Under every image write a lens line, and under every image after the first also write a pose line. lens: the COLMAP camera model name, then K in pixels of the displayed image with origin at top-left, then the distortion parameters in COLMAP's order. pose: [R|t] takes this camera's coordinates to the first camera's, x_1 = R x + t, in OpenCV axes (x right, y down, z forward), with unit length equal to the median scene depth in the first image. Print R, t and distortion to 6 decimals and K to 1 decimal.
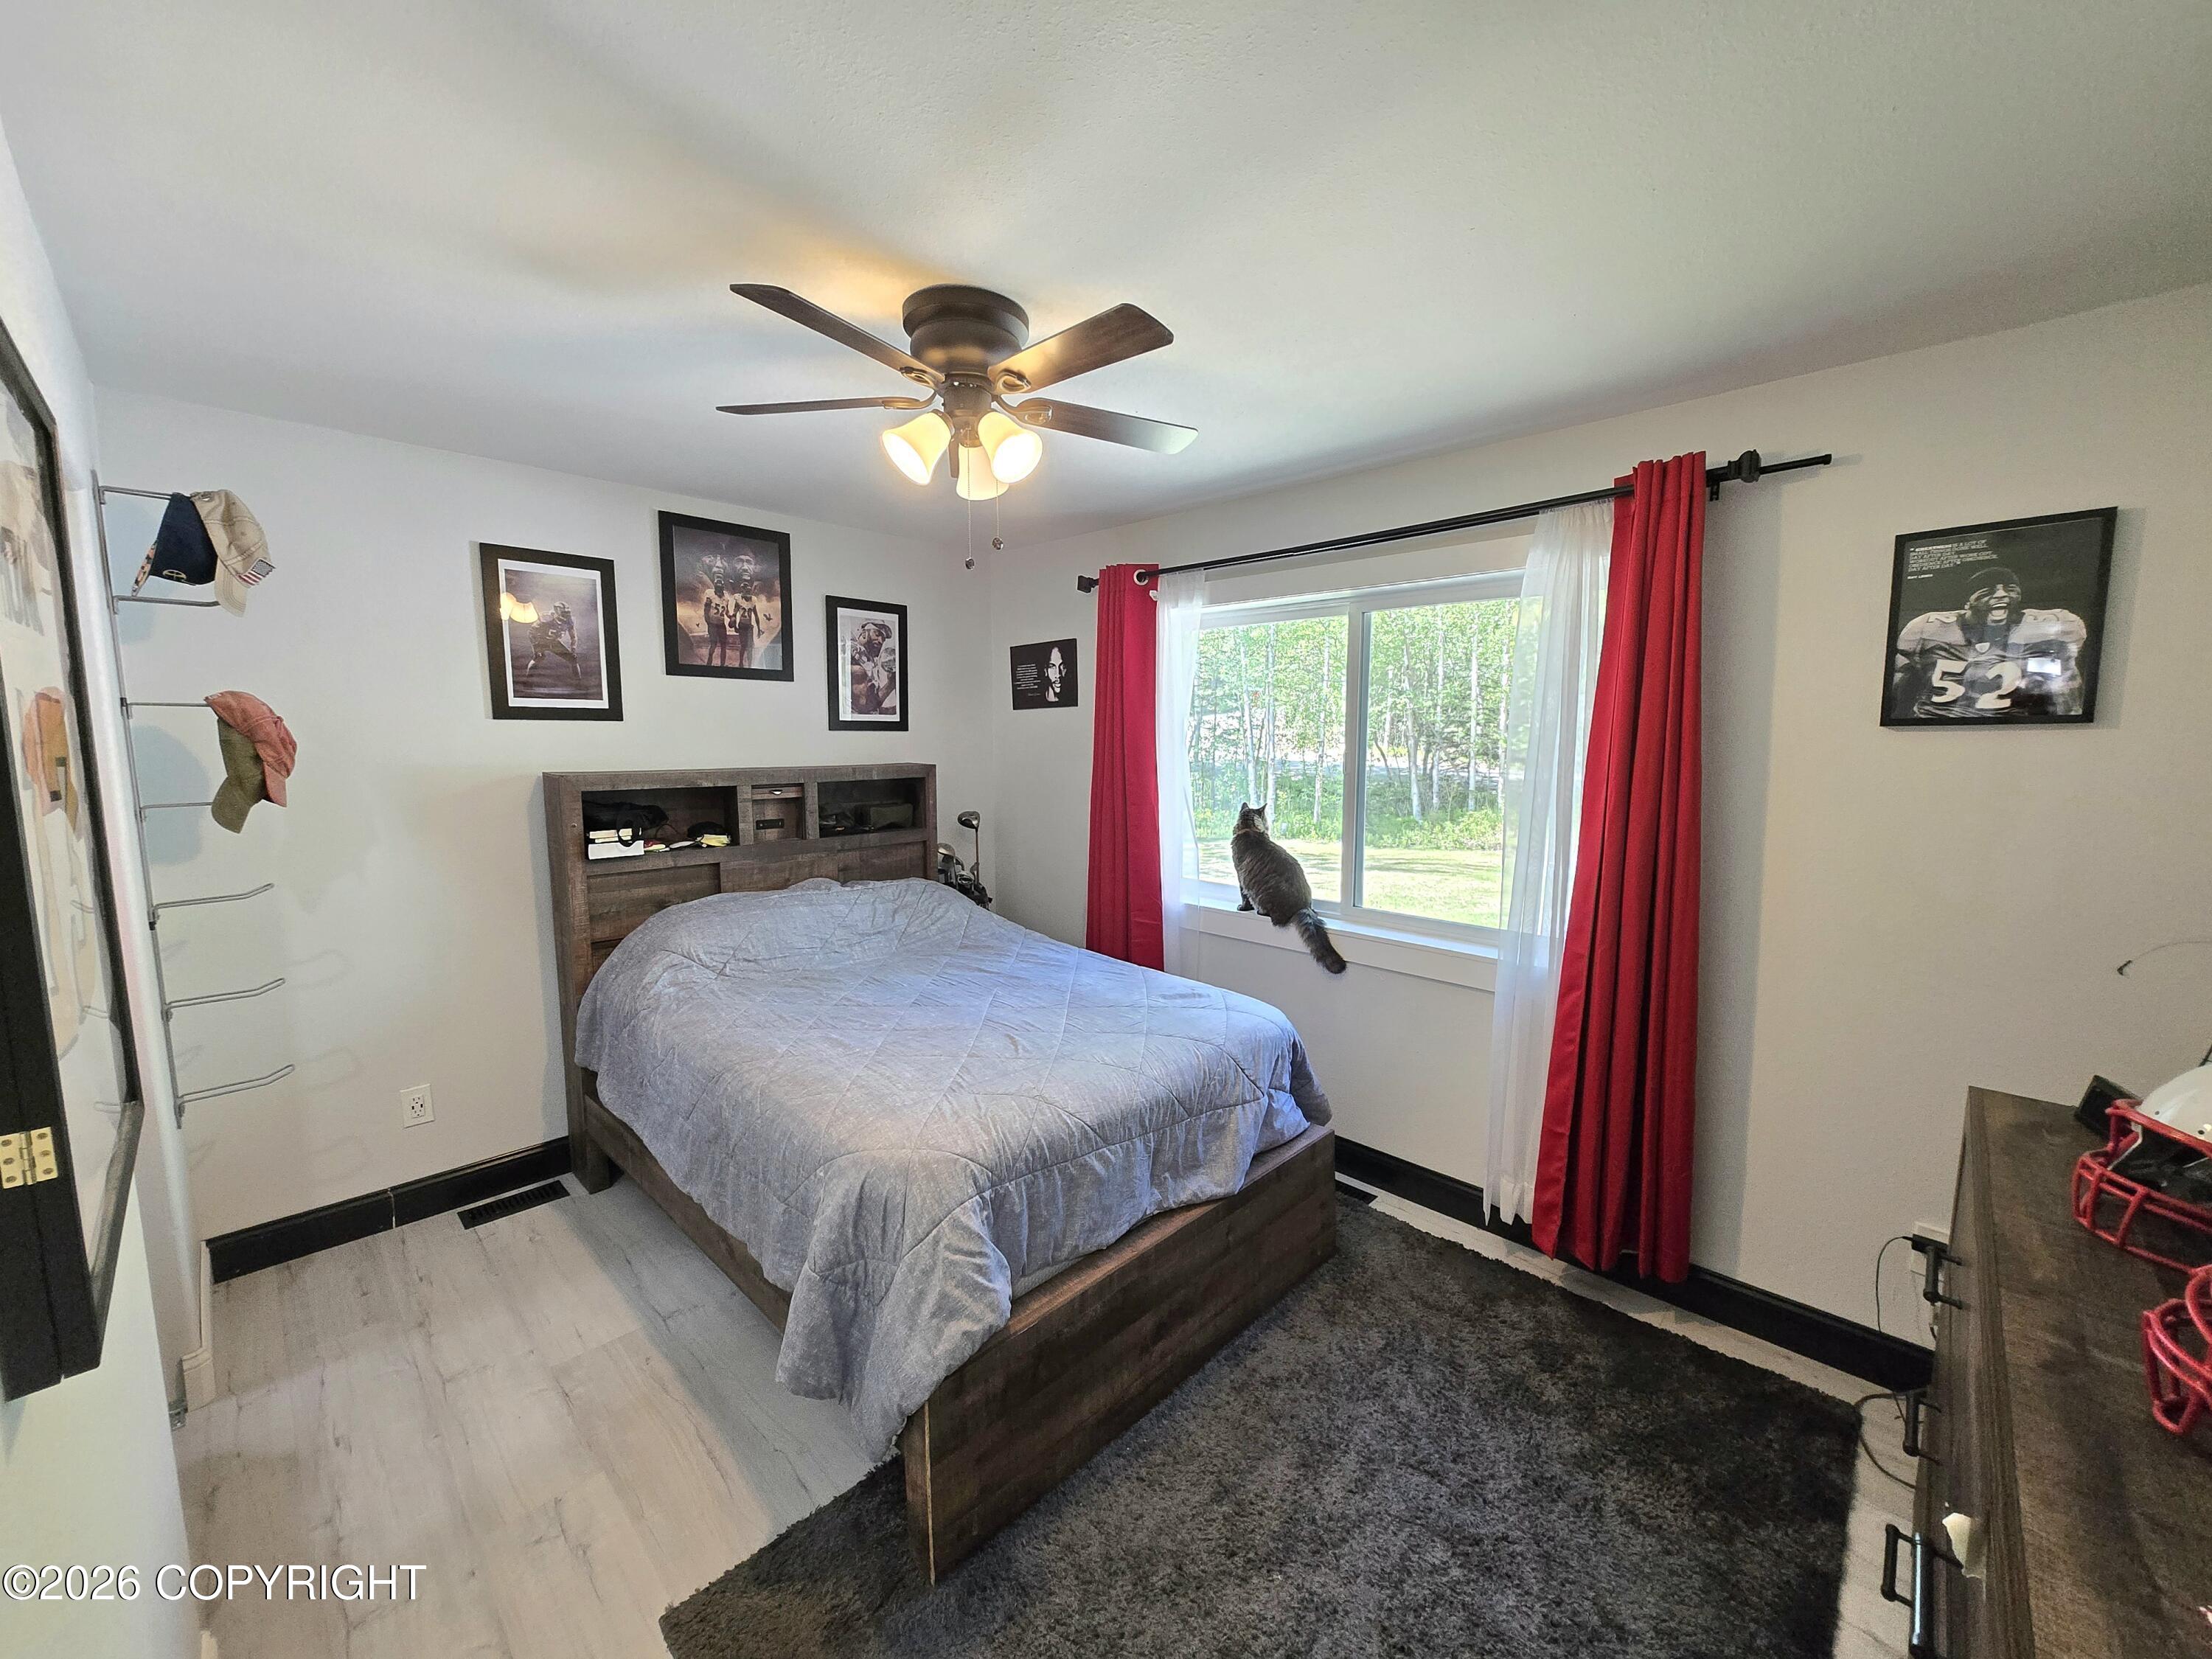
lens RADIAL K [[863.6, 0, 1127.2], [0, 863.6, 834.9], [0, 0, 1]] dist [0.008952, -0.003608]
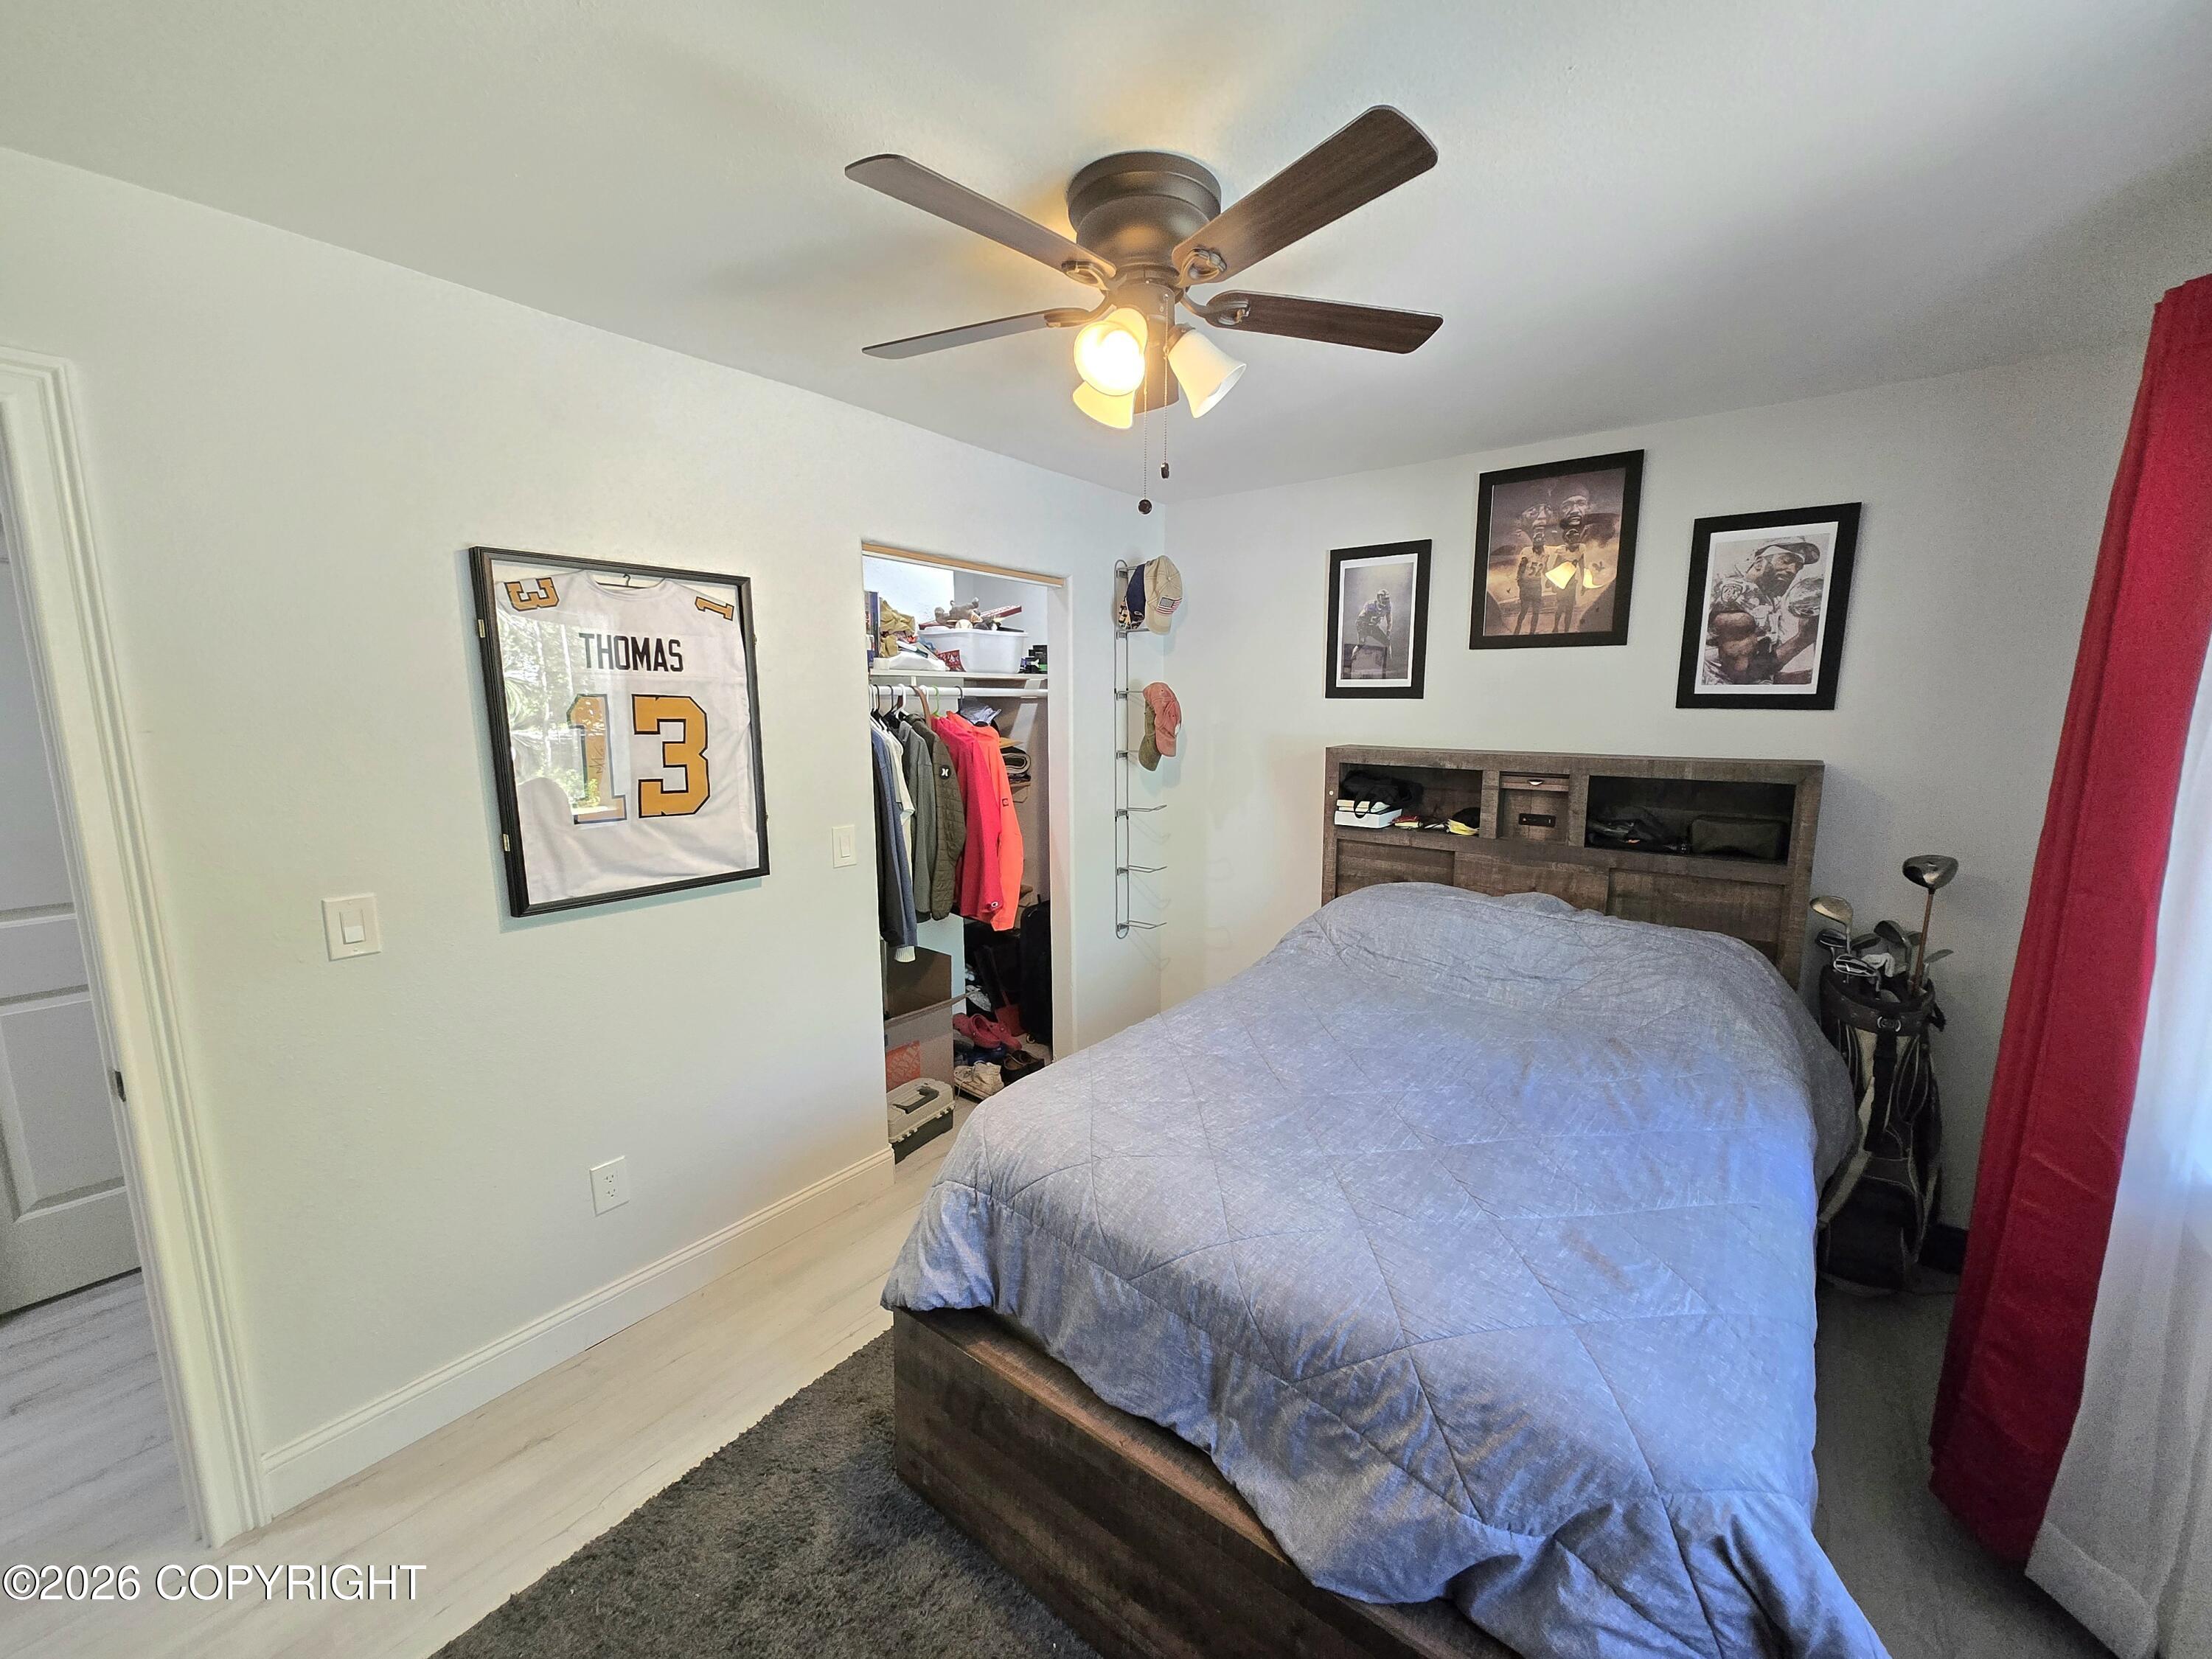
lens RADIAL K [[863.6, 0, 1127.2], [0, 863.6, 834.9], [0, 0, 1]] dist [0.008952, -0.003608]
pose [[0.108030, 0.148006, -0.983069, 0.380308], [-0.120369, 0.983528, 0.134848, -0.065221], [0.986834, 0.103764, 0.124066, 0.515799]]
